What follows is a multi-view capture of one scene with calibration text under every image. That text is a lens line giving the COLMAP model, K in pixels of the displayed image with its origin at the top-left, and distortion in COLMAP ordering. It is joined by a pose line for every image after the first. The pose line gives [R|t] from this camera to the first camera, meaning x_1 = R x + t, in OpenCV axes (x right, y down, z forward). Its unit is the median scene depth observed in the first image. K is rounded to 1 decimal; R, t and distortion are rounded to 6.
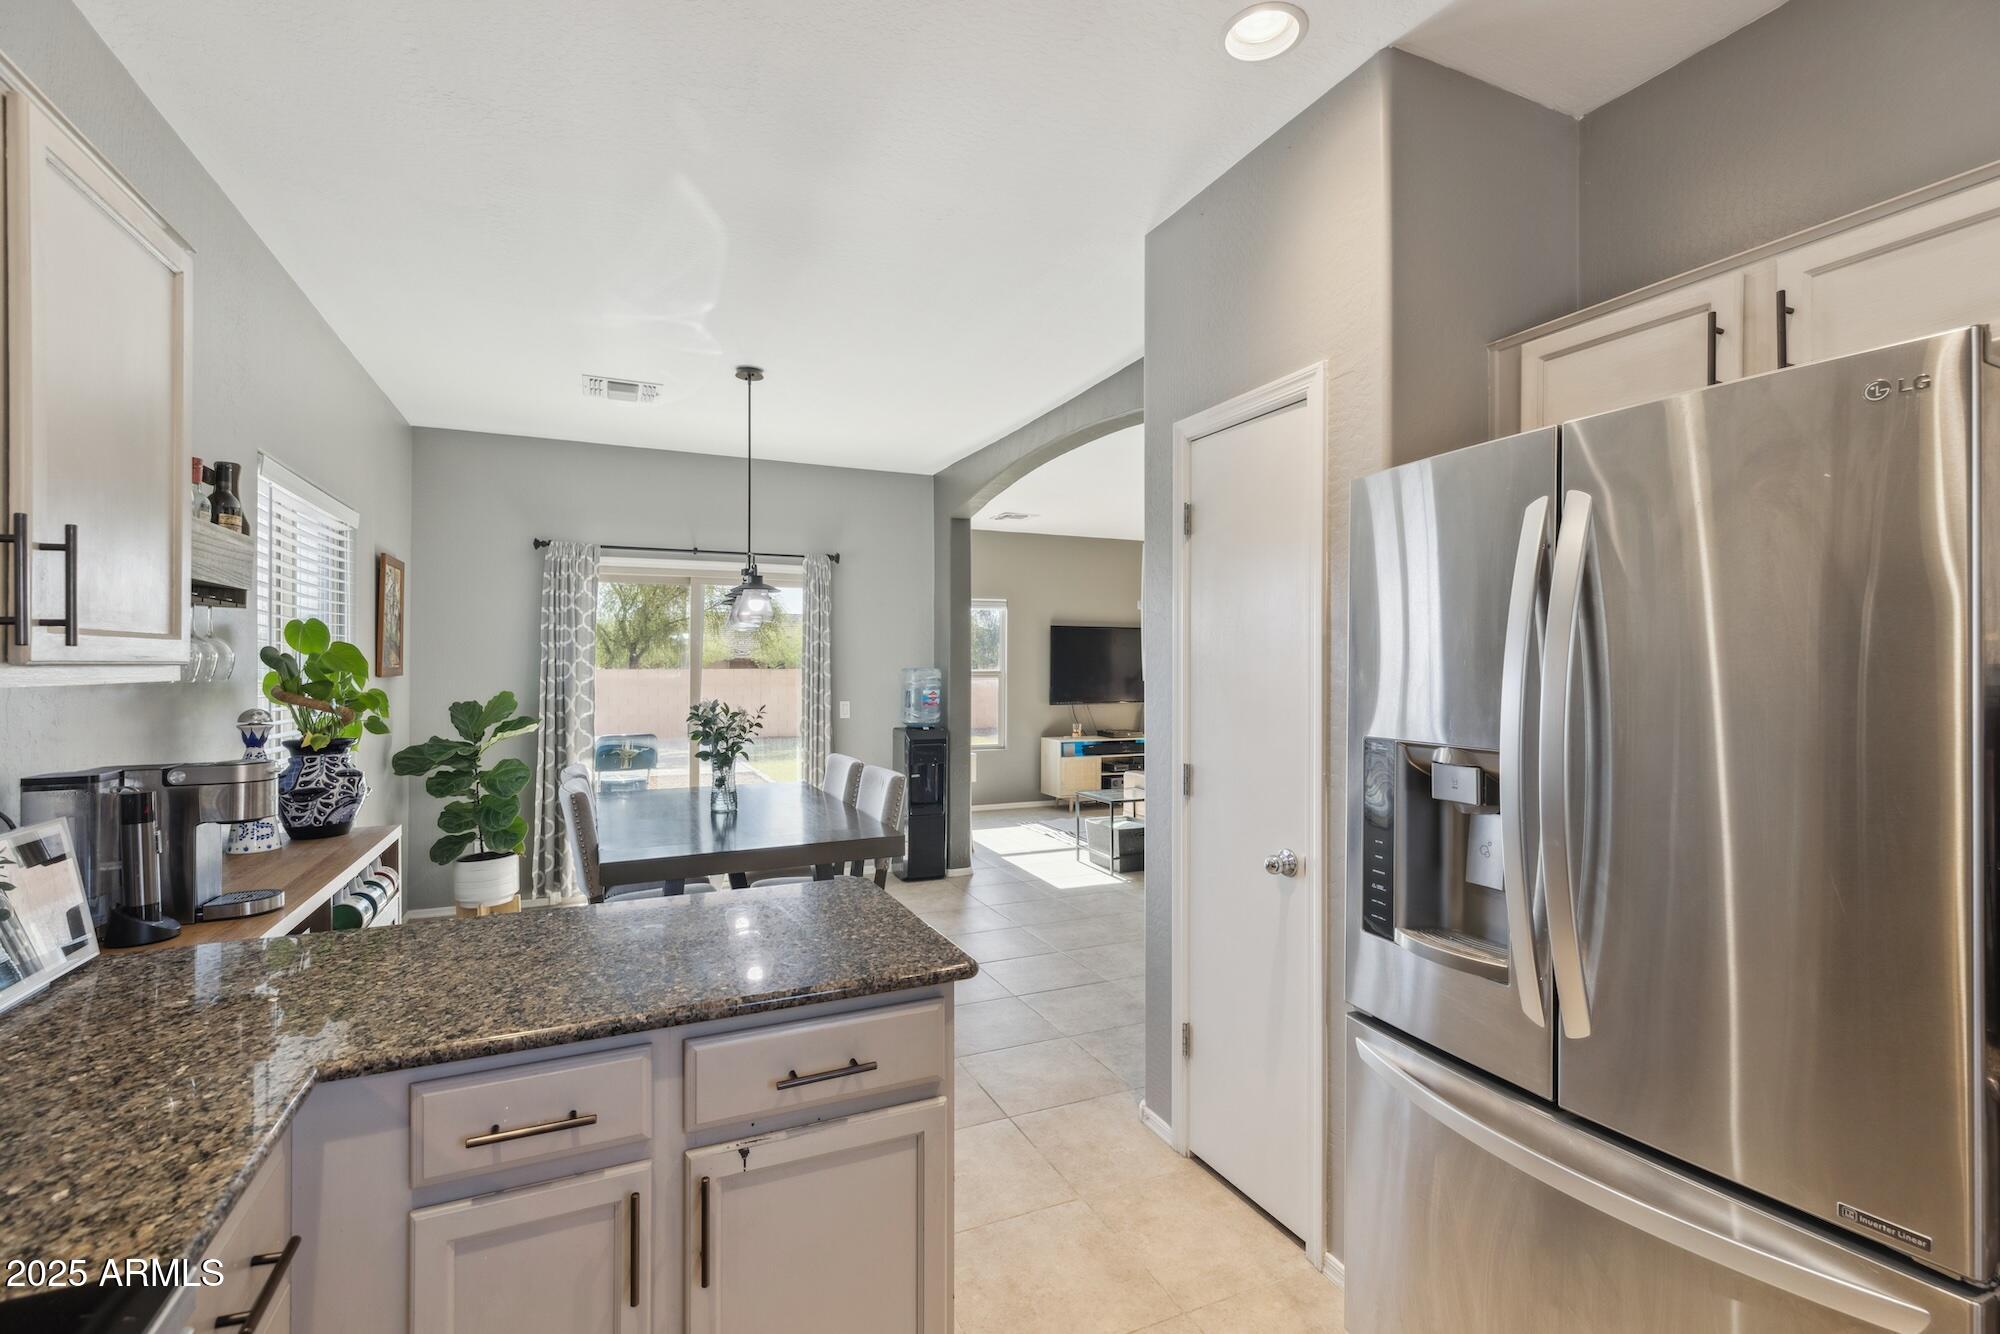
lens RADIAL K [[893.4, 0, 997.1], [0, 893.4, 666.3], [0, 0, 1]] dist [0.010783, -0.000037]
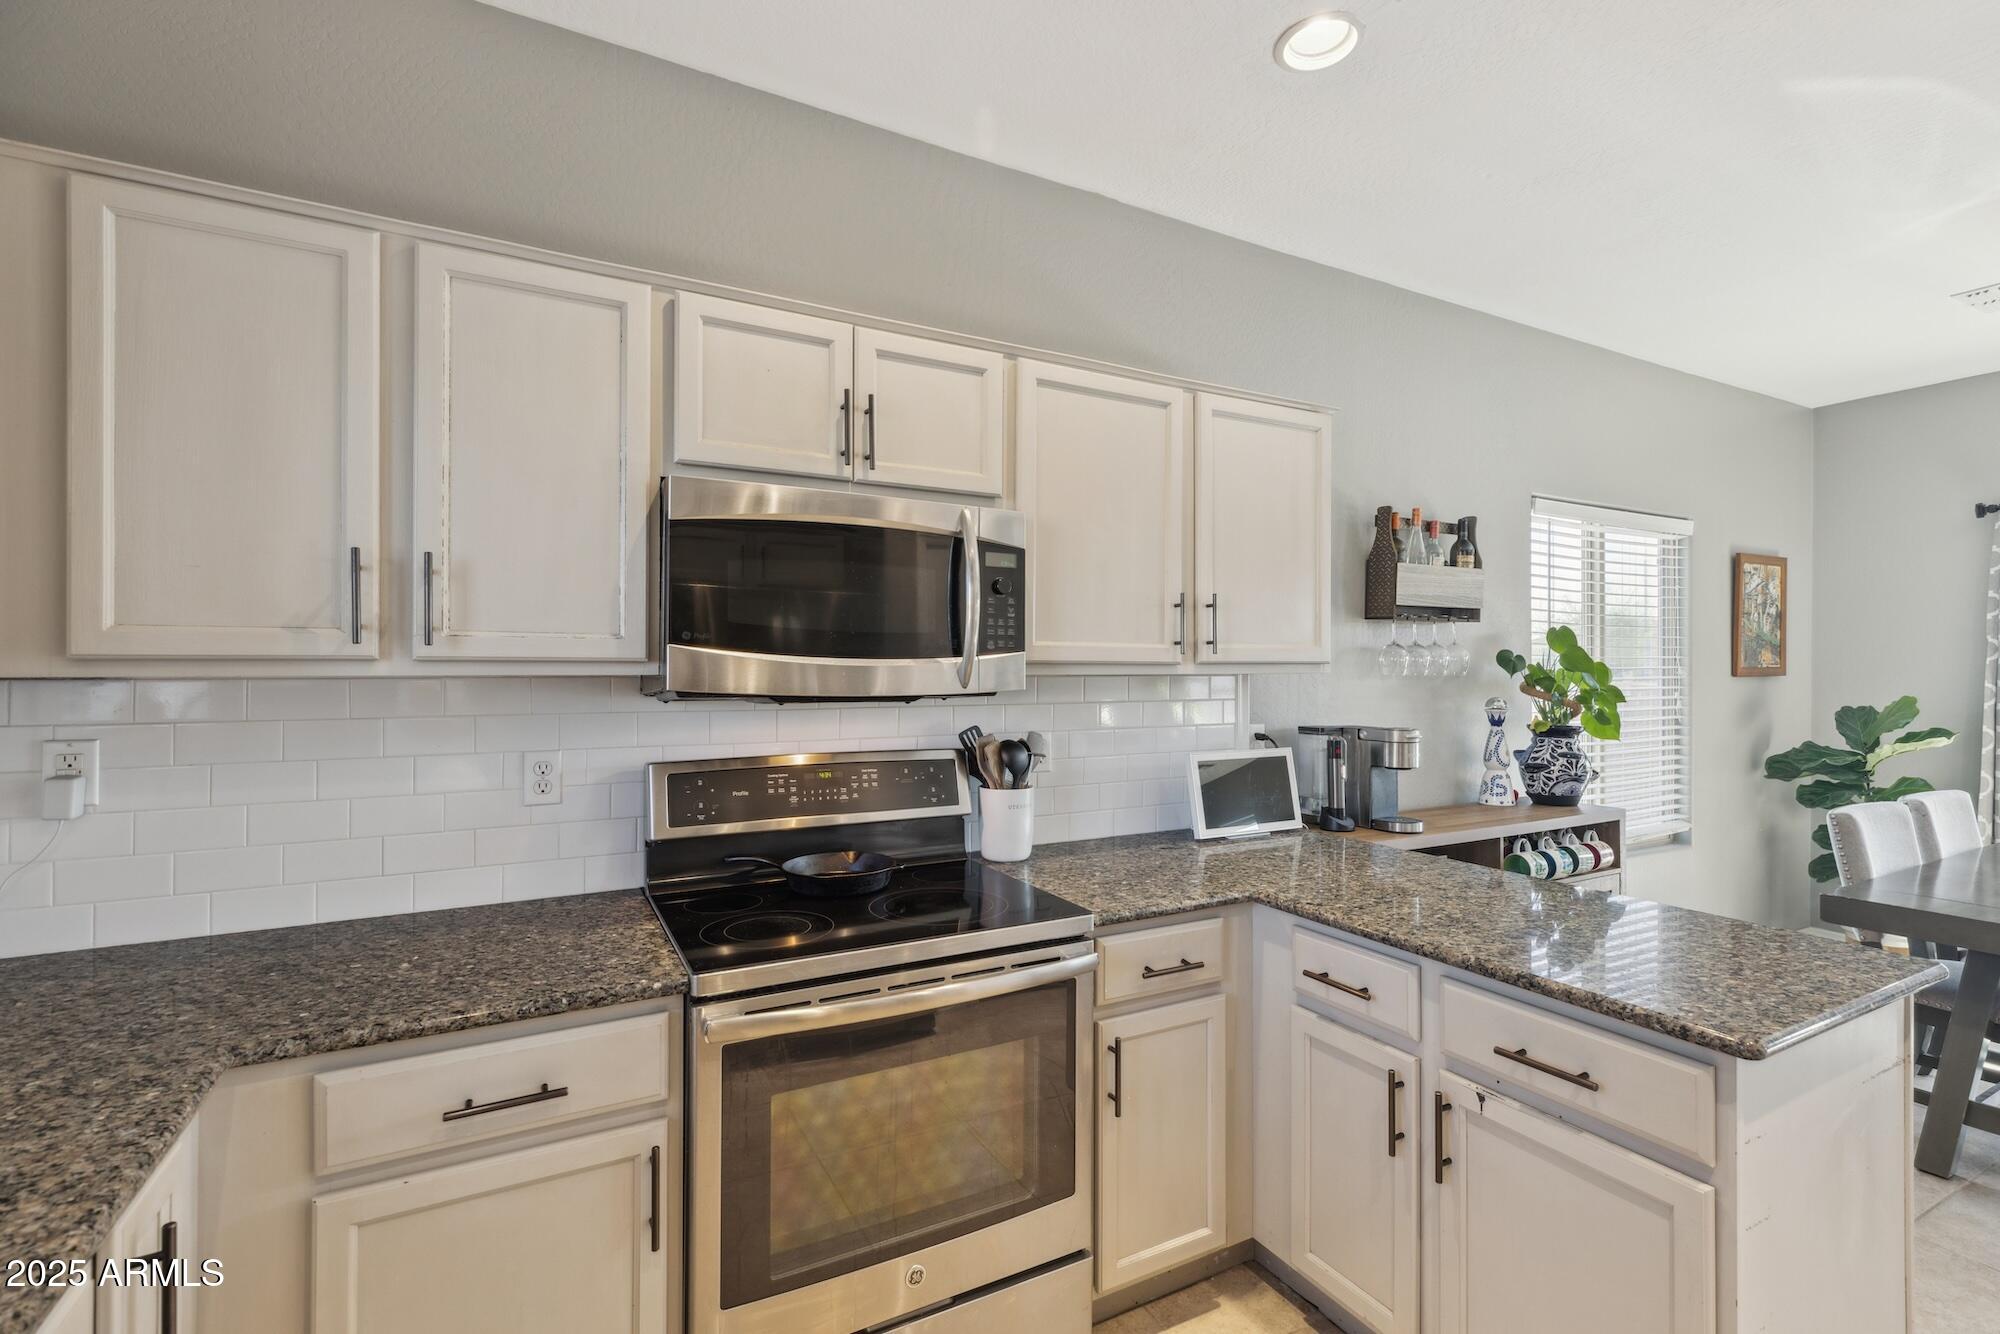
lens RADIAL K [[893.4, 0, 997.1], [0, 893.4, 666.3], [0, 0, 1]] dist [0.010783, -0.000037]
pose [[0.069805, 0.001047, -0.997560, 0.420868], [-0.002234, 0.999997, 0.000894, 0.002379], [0.997558, 0.002167, 0.069807, 0.169036]]
